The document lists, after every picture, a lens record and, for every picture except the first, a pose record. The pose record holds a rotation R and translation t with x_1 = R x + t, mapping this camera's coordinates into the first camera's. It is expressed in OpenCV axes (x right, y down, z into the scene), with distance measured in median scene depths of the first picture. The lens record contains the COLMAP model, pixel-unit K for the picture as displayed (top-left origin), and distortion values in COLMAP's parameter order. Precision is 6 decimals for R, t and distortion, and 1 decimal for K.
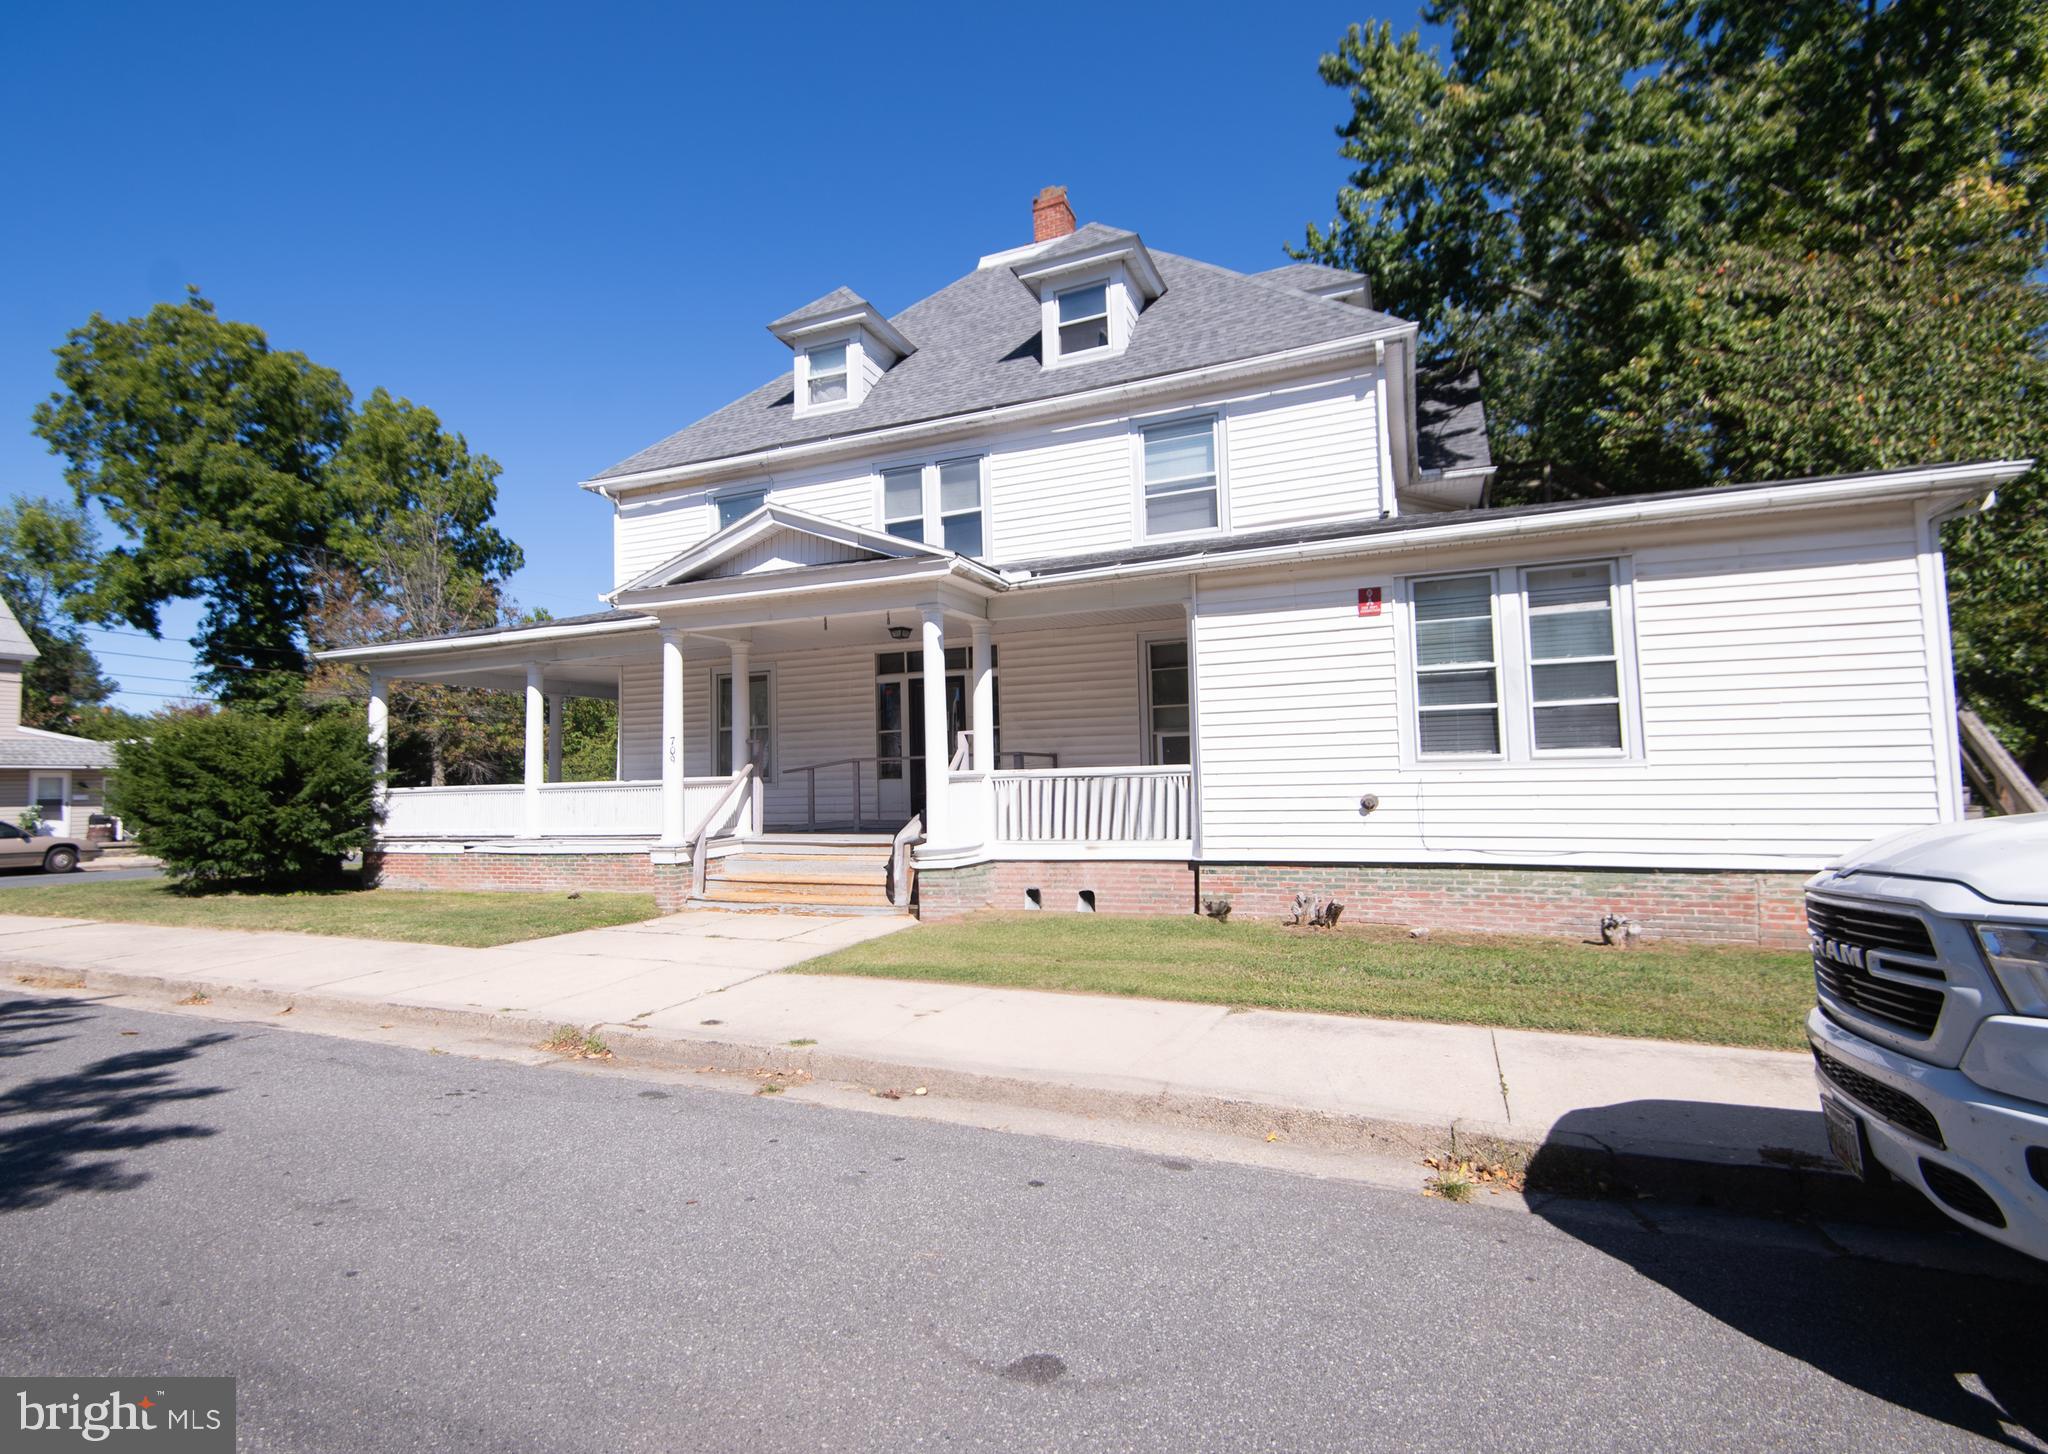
lens RADIAL K [[1232.3, 0, 1024.1], [0, 1232.3, 658.6], [0, 0, 1]] dist [0.000735, -0.000296]
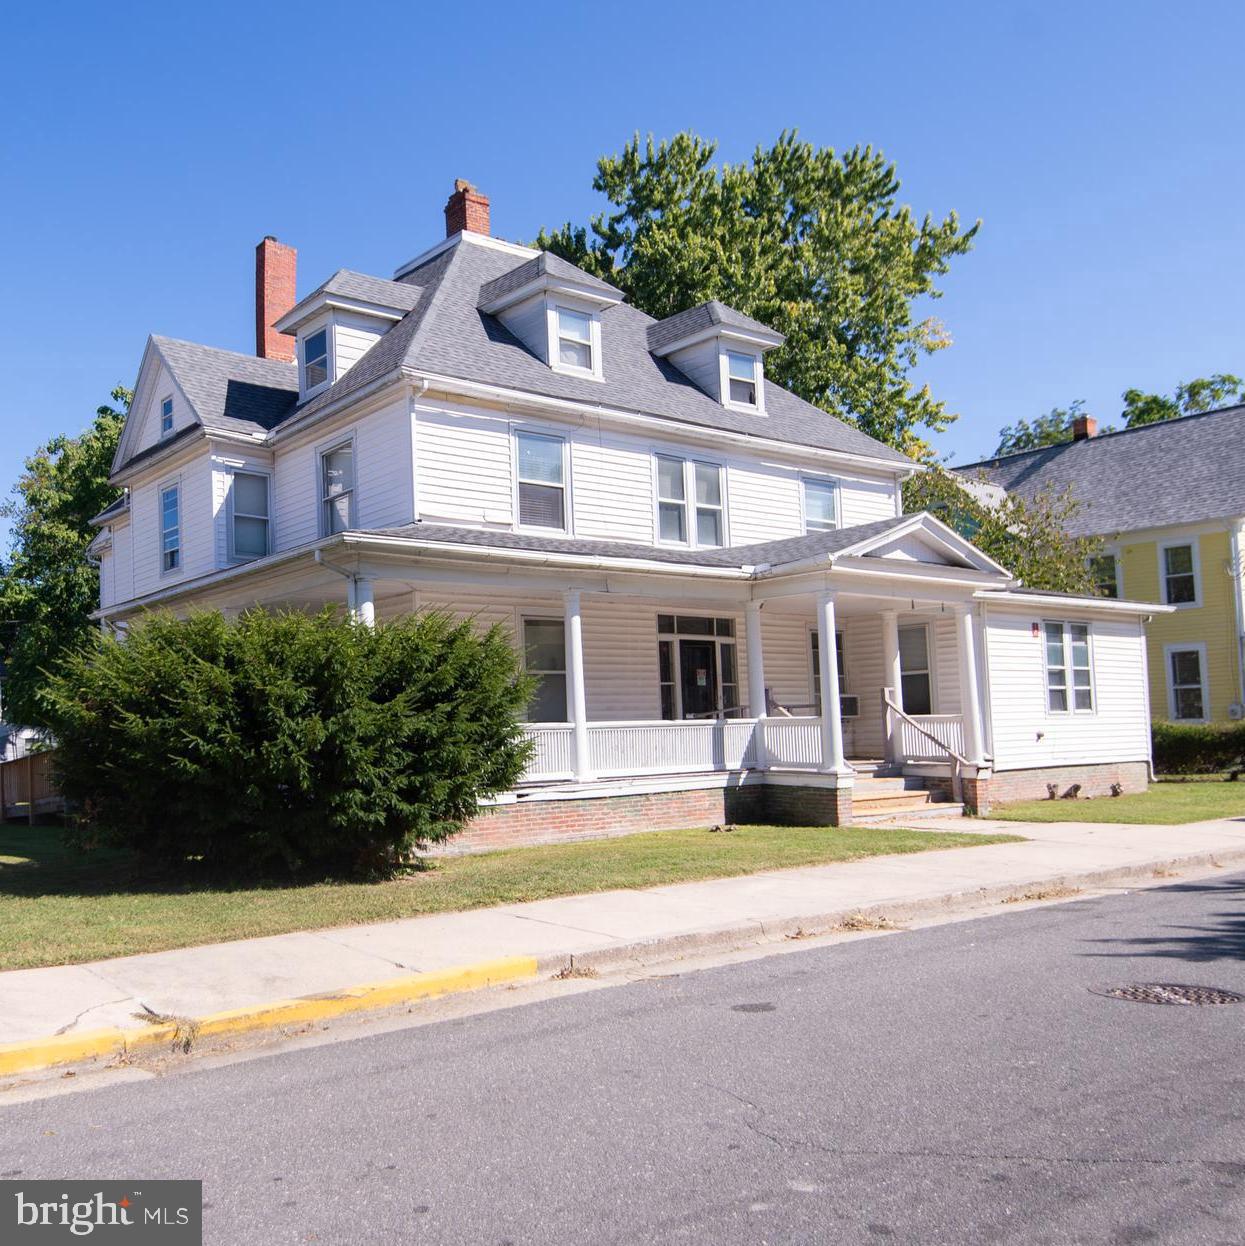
lens RADIAL K [[1231.7, 0, 622.5], [0, 1231.7, 623.0], [0, 0, 1]] dist [-0.008067, -0.002193]
pose [[0.369792, 0.093415, 0.924406, -1.498701], [-0.076194, 0.994631, -0.070031, 0.109167], [-0.925985, -0.044537, 0.374925, 0.767364]]
